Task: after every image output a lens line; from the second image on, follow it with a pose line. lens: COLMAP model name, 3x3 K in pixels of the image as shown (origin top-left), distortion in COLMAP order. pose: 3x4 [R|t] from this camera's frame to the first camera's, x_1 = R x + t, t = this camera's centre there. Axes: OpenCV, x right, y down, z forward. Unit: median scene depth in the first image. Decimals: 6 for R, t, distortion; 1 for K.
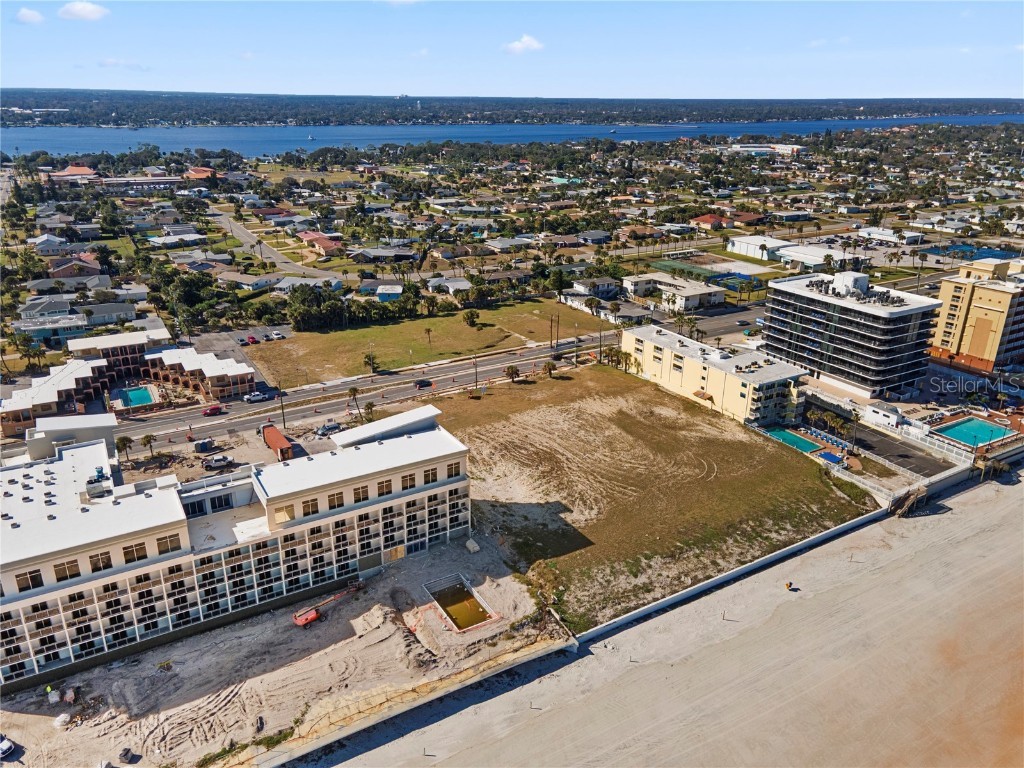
lens RADIAL K [[744.4, 0, 508.8], [0, 744.4, 382.9], [0, 0, 1]] dist [0.030257, 0.021246]
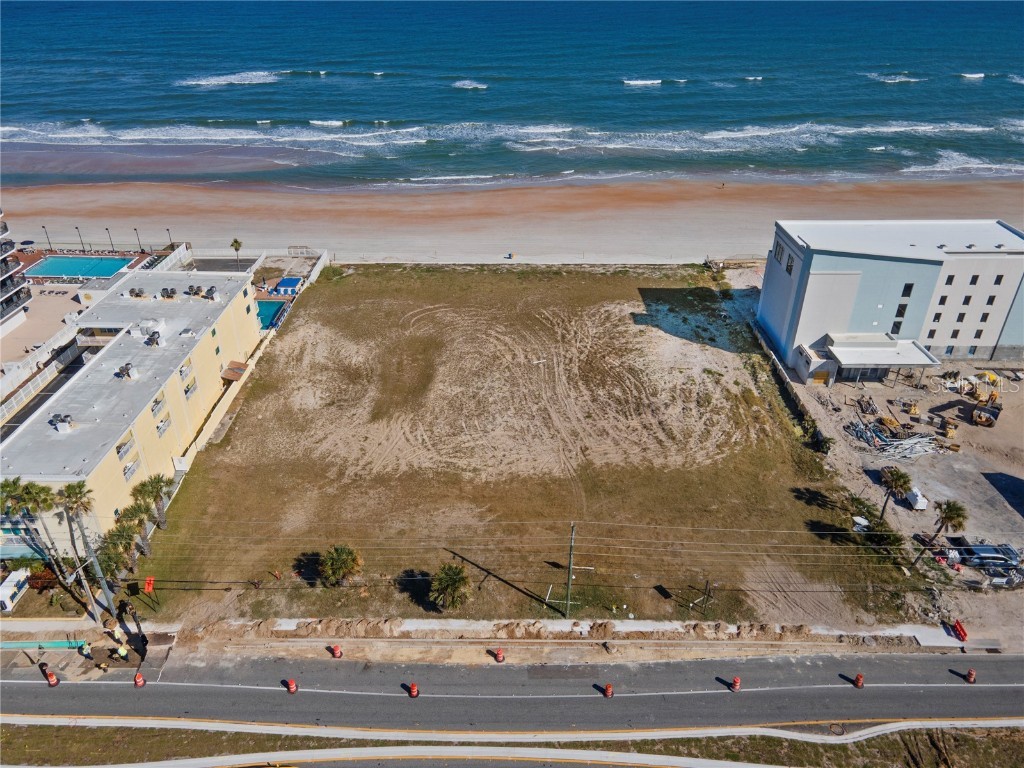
lens RADIAL K [[744.4, 0, 508.8], [0, 744.4, 382.9], [0, 0, 1]] dist [0.030257, 0.021246]
pose [[-0.859184, -0.269957, 0.434657, -0.111714], [0.170776, 0.649481, 0.740952, -0.255921], [-0.482326, 0.710843, -0.511922, 0.874895]]
